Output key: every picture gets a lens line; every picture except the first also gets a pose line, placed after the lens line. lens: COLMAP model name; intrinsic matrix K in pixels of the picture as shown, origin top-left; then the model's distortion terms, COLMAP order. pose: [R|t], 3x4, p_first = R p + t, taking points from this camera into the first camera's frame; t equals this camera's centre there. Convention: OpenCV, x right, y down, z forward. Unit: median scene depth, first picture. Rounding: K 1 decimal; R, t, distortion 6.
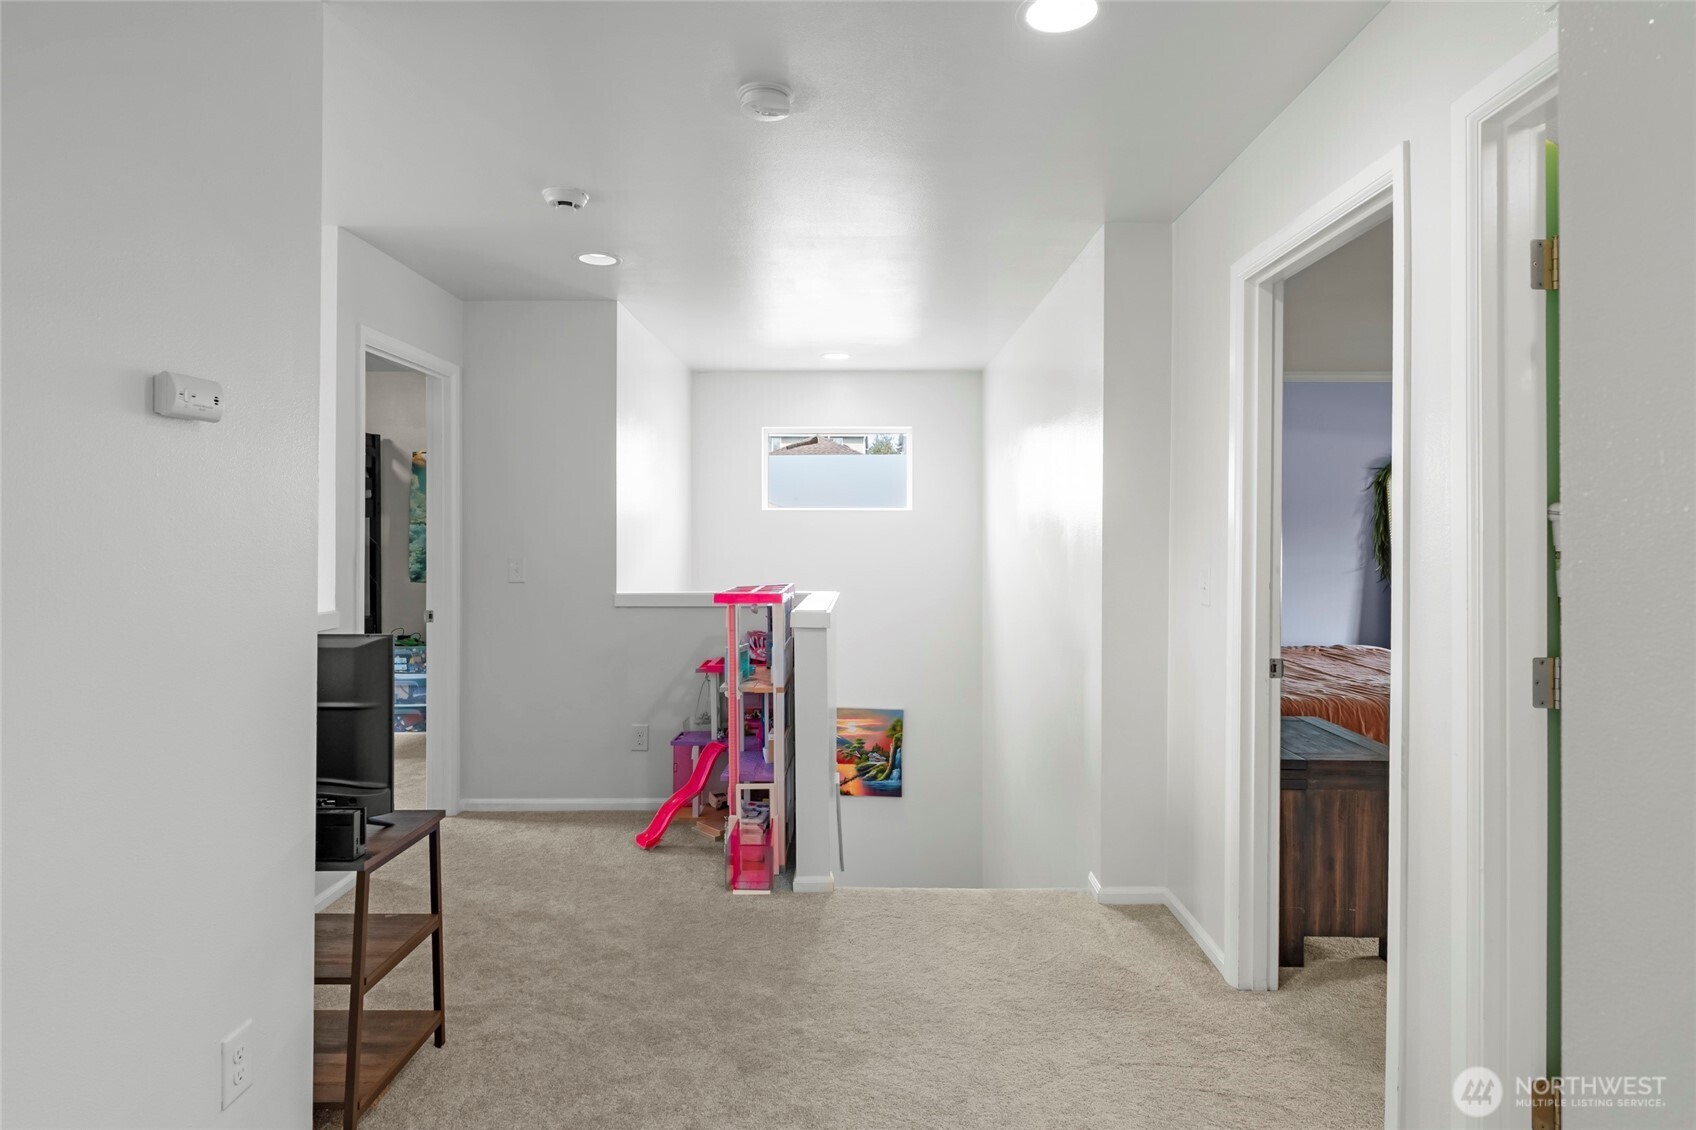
lens RADIAL K [[930.9, 0, 856.3], [0, 930.9, 547.4], [0, 0, 1]] dist [-0.006062, 0.000270]
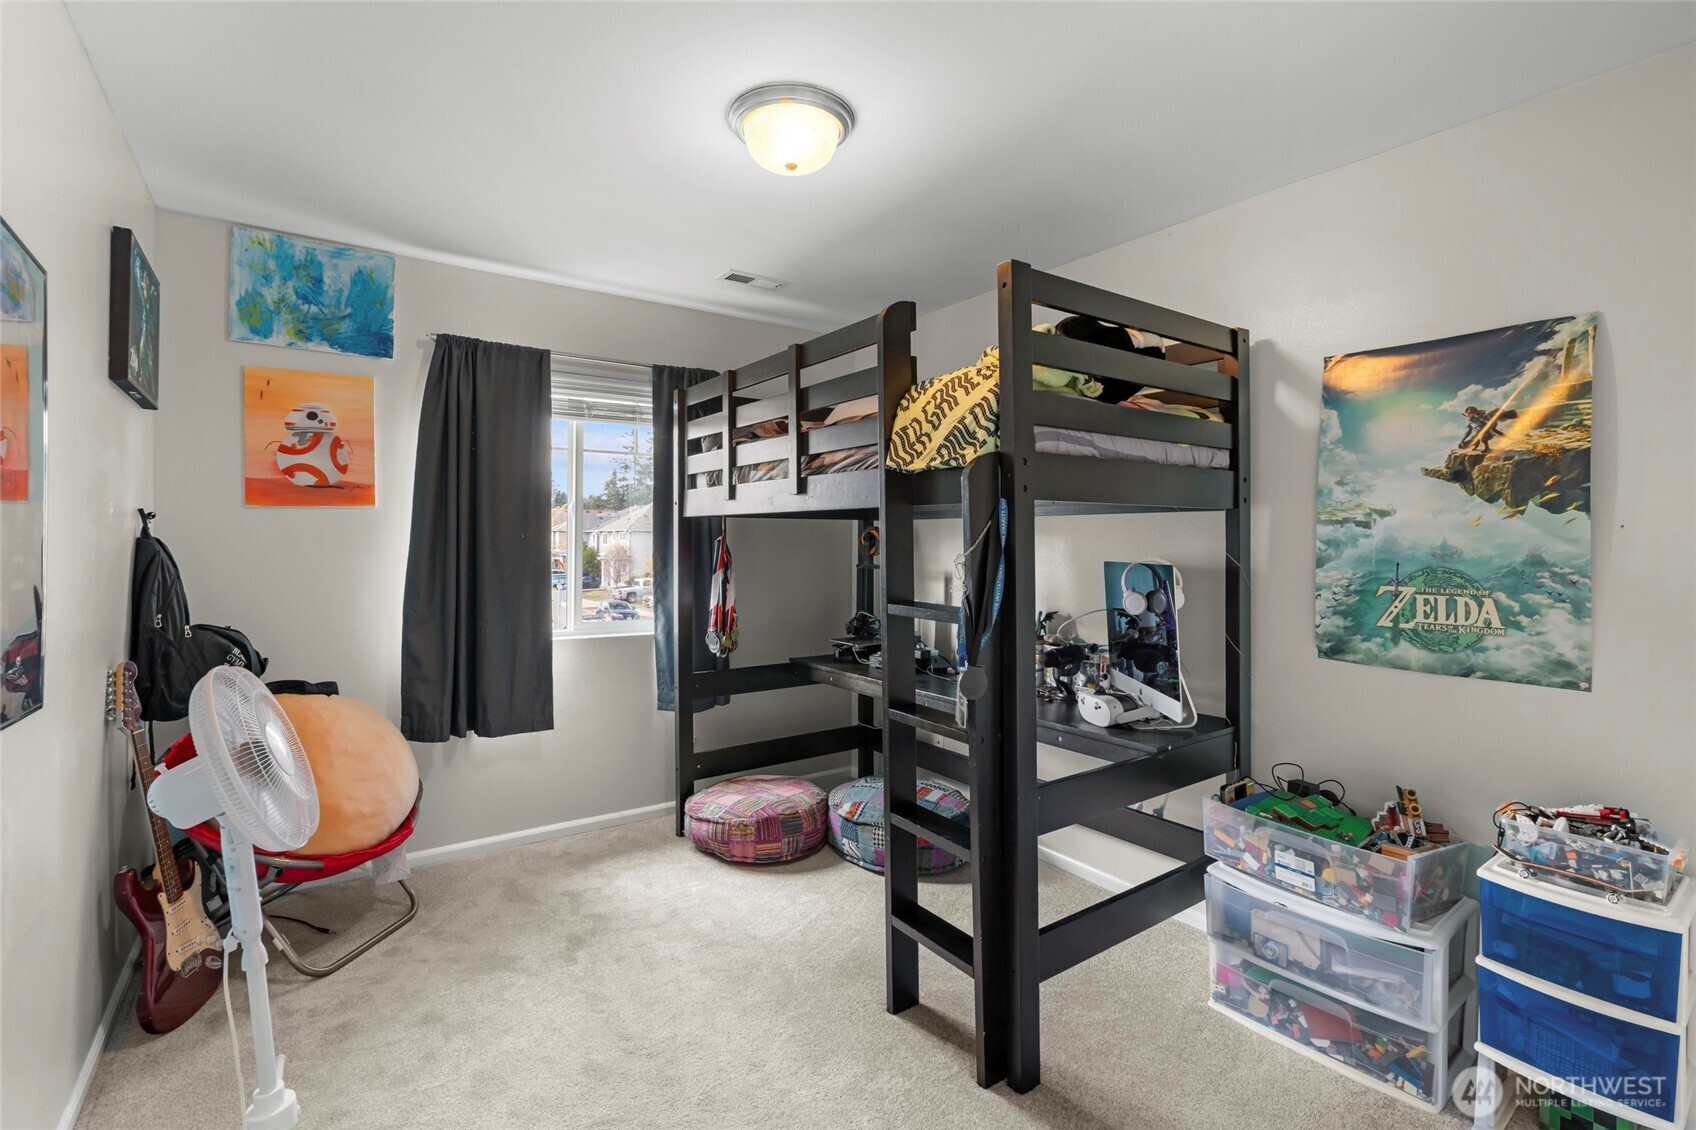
lens RADIAL K [[759.7, 0, 854.5], [0, 759.7, 560.9], [0, 0, 1]] dist [-0.002783, -0.000386]
pose [[0.570380, -0.002105, -0.821378, -0.312359], [-0.006266, 0.999956, -0.006914, -0.004191], [0.821357, 0.009090, 0.570342, 0.619402]]
